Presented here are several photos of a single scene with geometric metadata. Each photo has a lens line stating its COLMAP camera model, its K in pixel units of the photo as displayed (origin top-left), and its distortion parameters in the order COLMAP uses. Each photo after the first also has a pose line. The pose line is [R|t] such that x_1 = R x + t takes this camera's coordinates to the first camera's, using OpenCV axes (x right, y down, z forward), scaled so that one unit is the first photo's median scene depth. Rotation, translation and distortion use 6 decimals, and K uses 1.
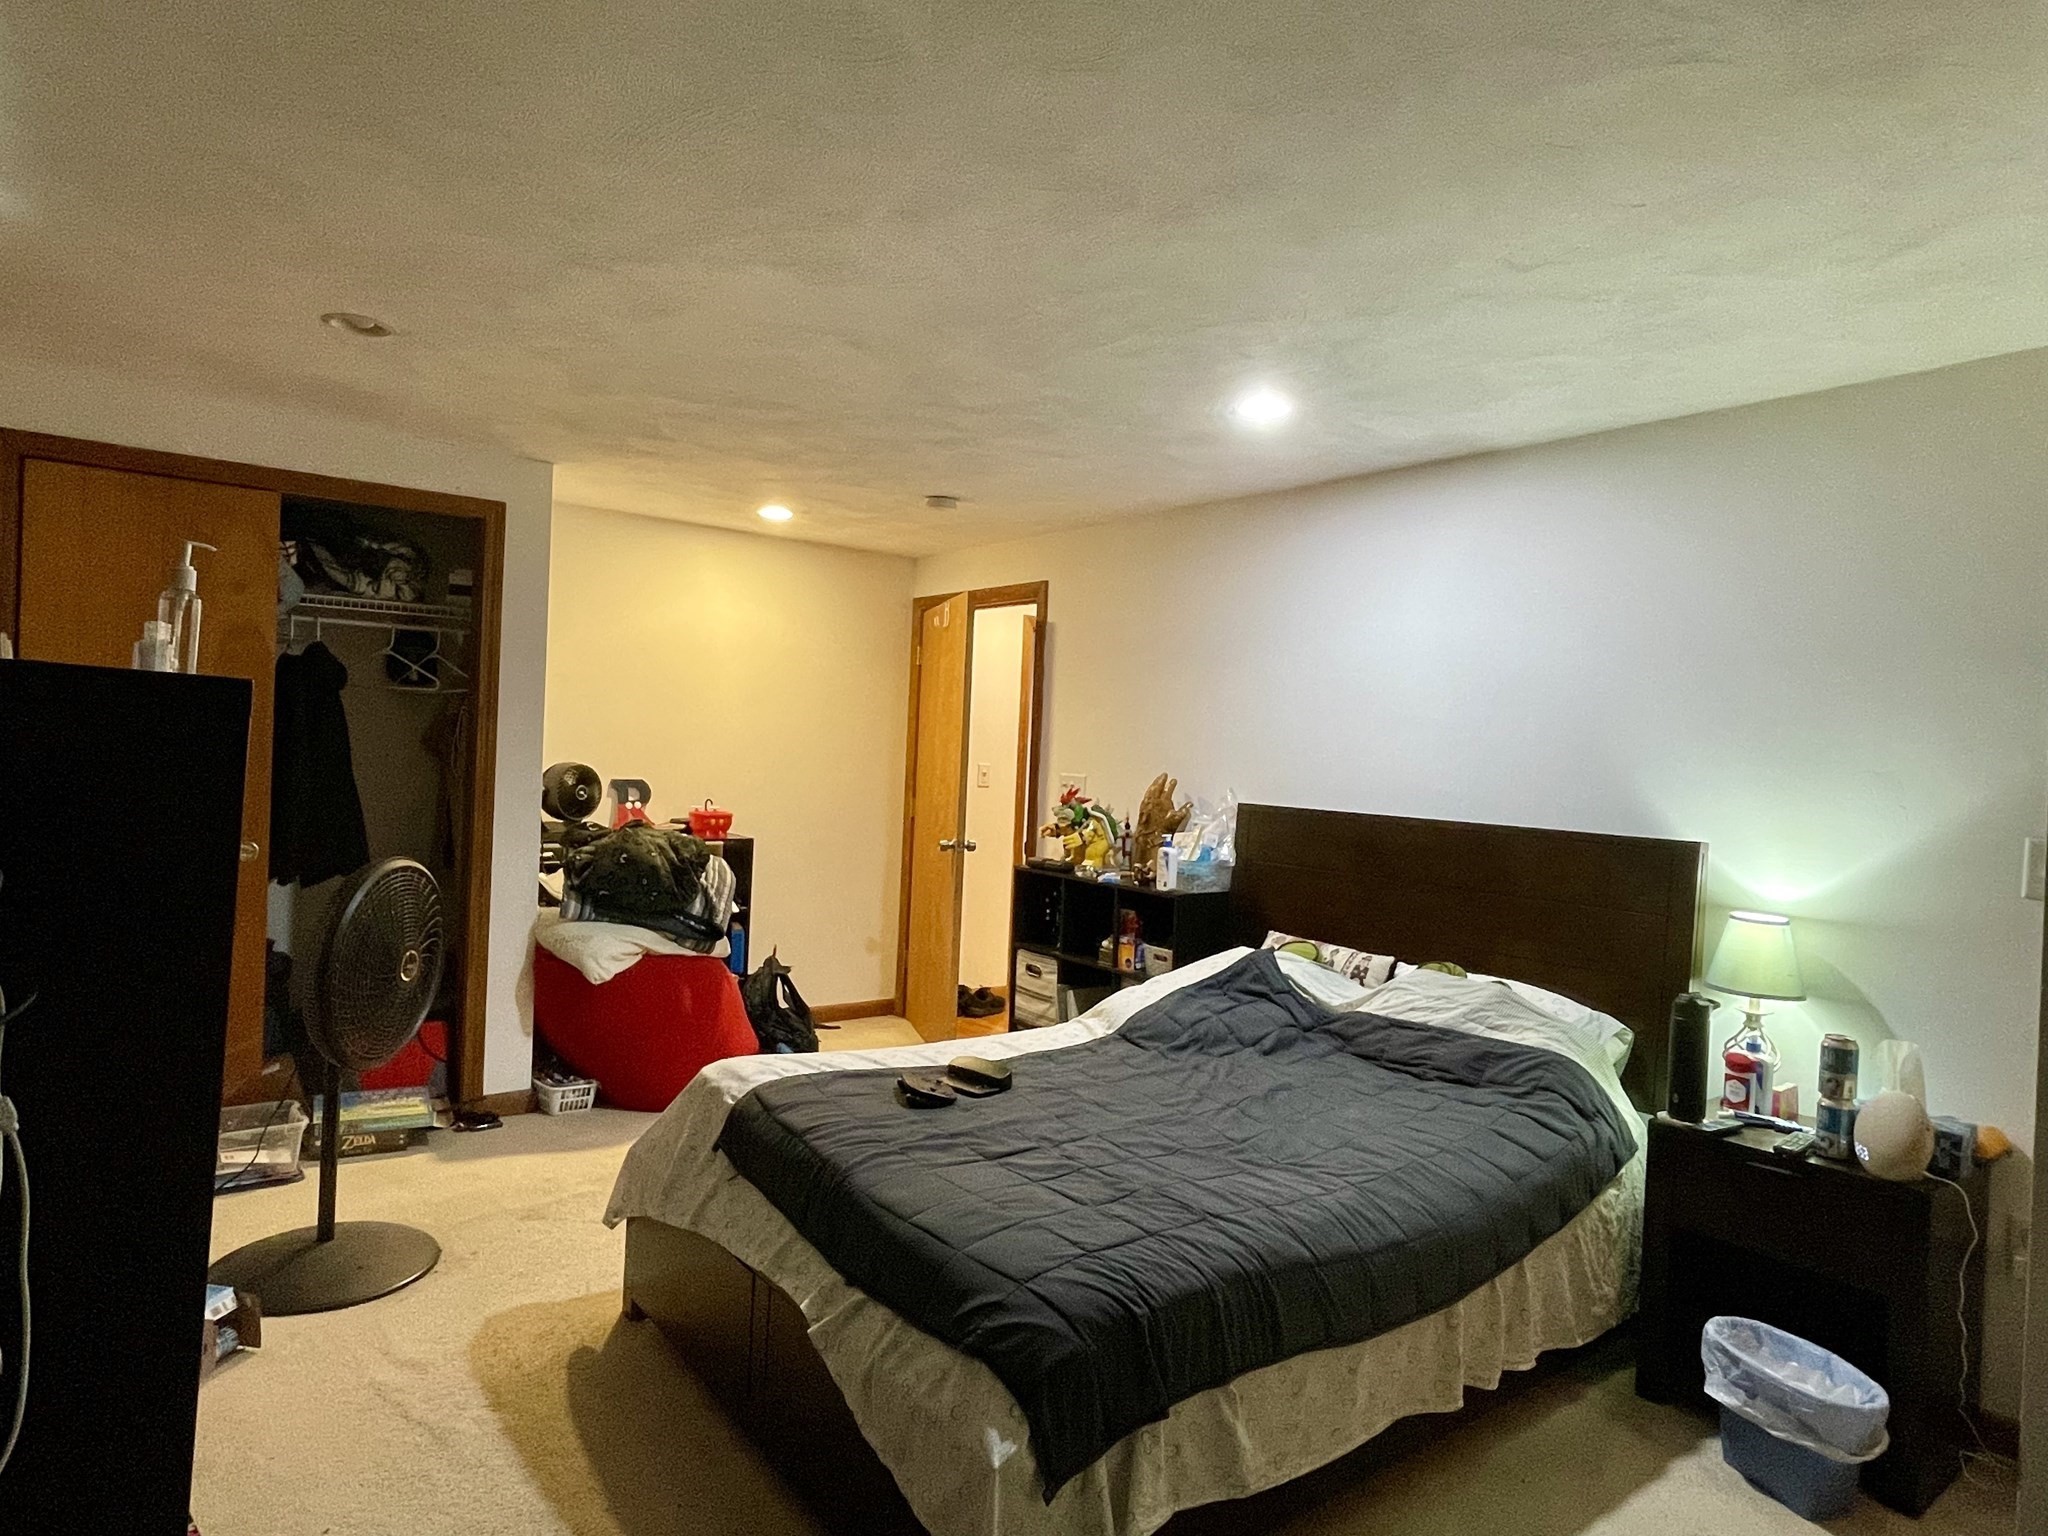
lens RADIAL K [[1181.7, 0, 1012.9], [0, 1181.7, 757.0], [0, 0, 1]] dist [-0.001544, -0.000529]
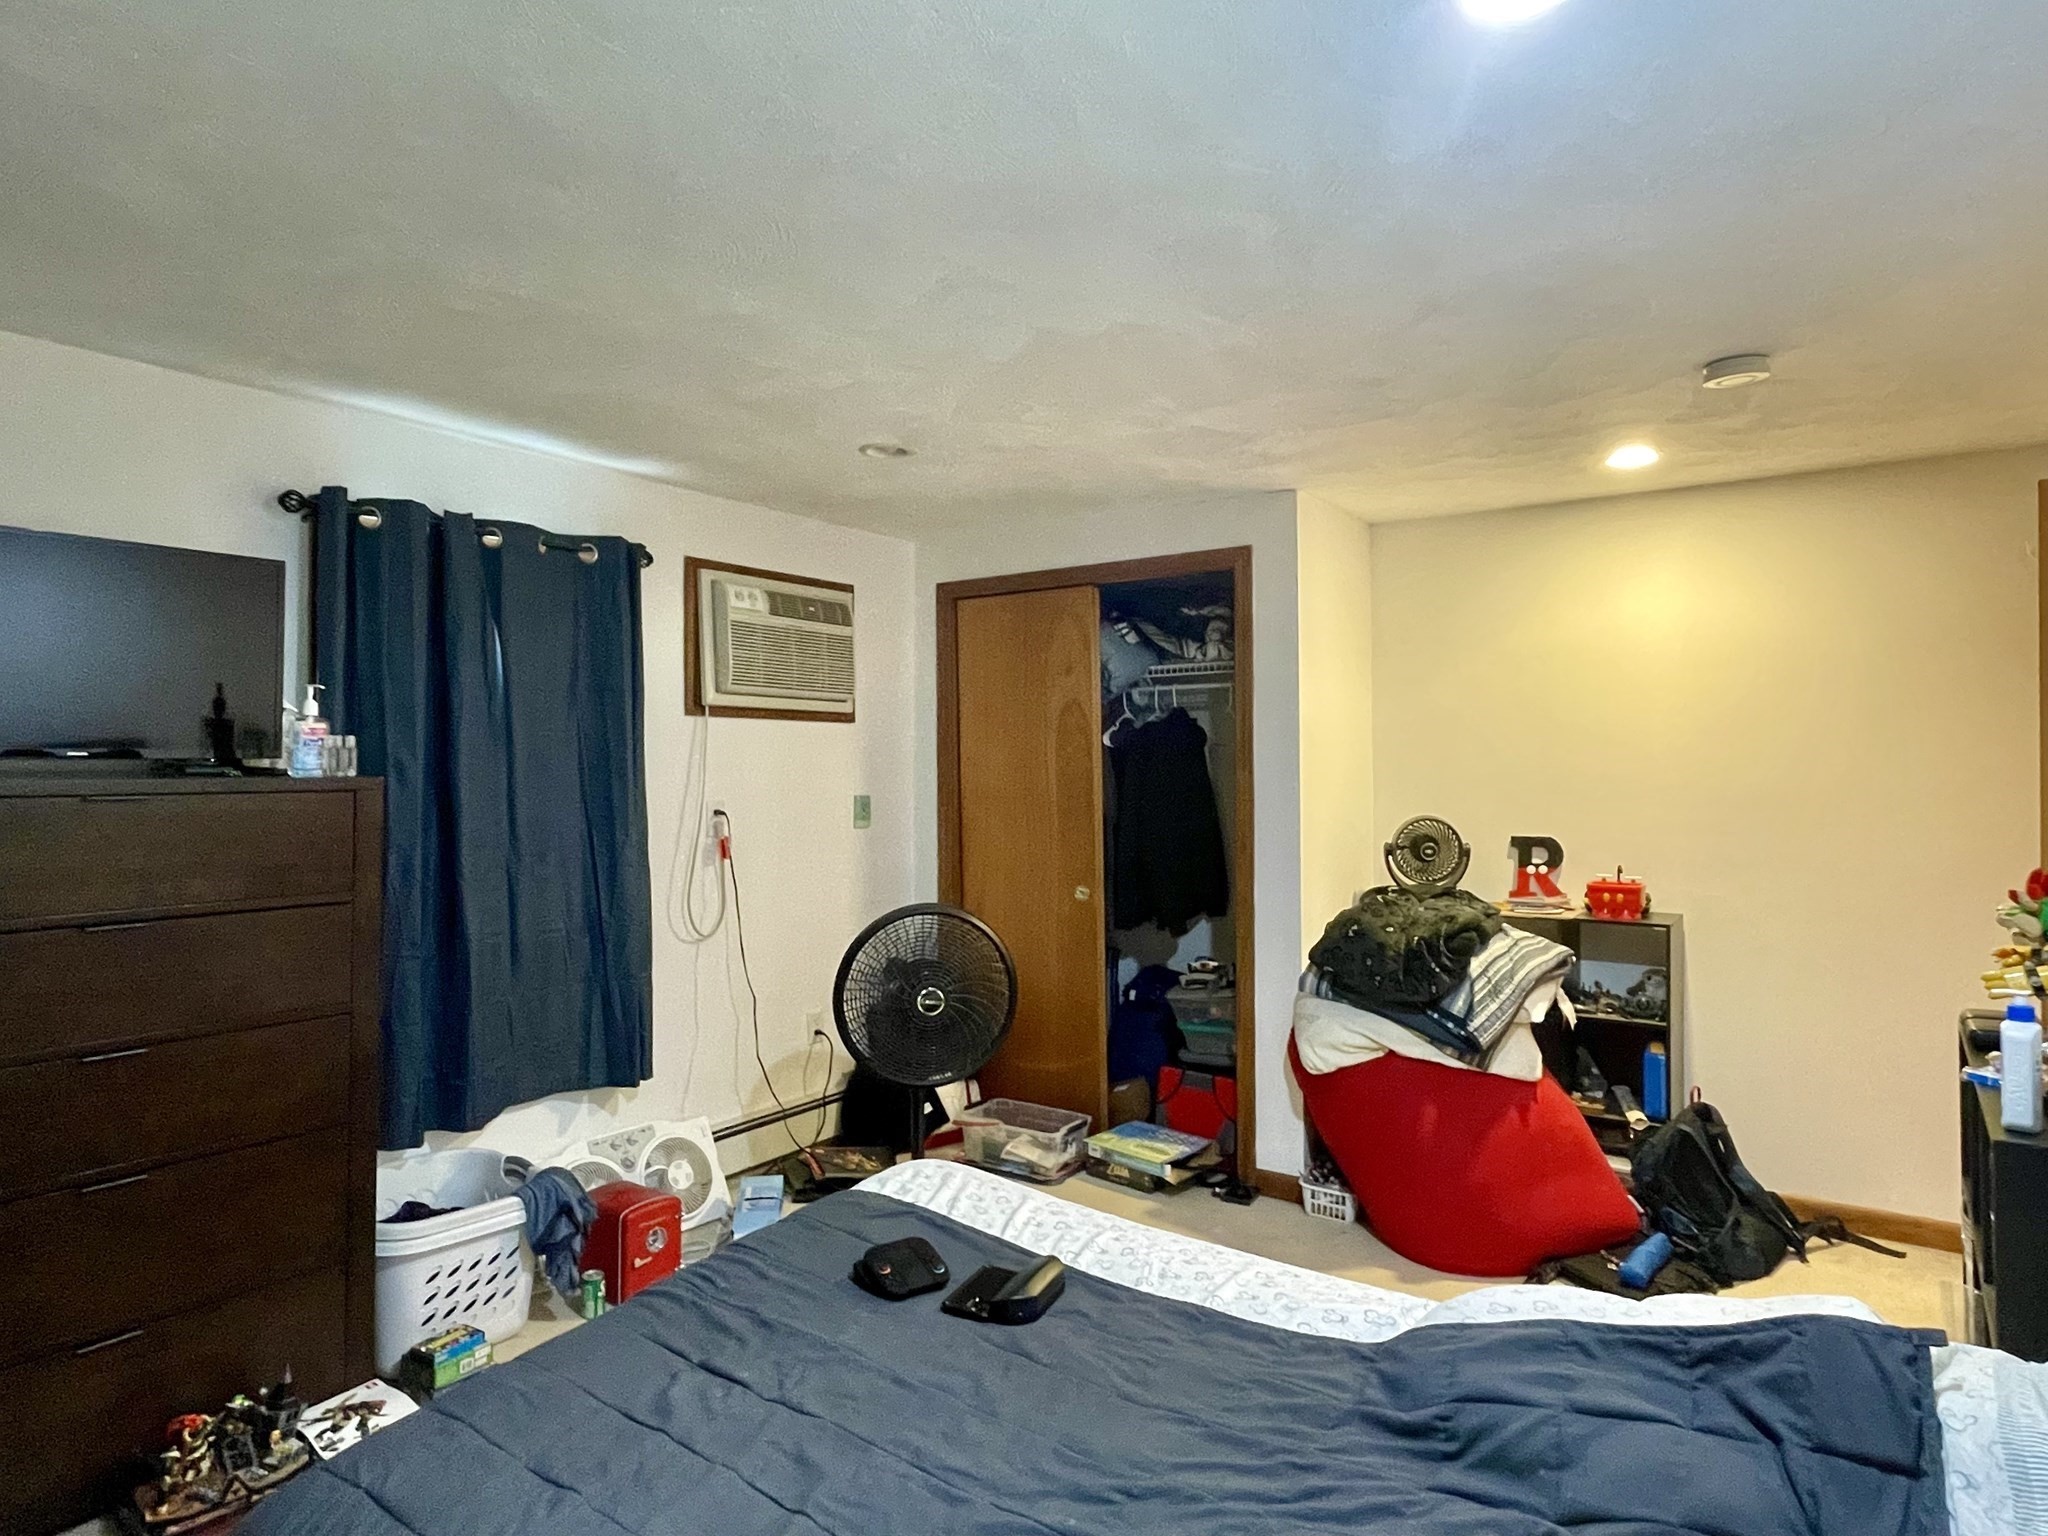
lens RADIAL K [[1181.7, 0, 1012.9], [0, 1181.7, 757.0], [0, 0, 1]] dist [-0.001544, -0.000529]
pose [[0.289114, -0.050367, -0.955969, 0.413305], [0.010617, 0.998722, -0.049409, 0.001157], [0.957236, 0.004135, 0.289279, 0.529729]]
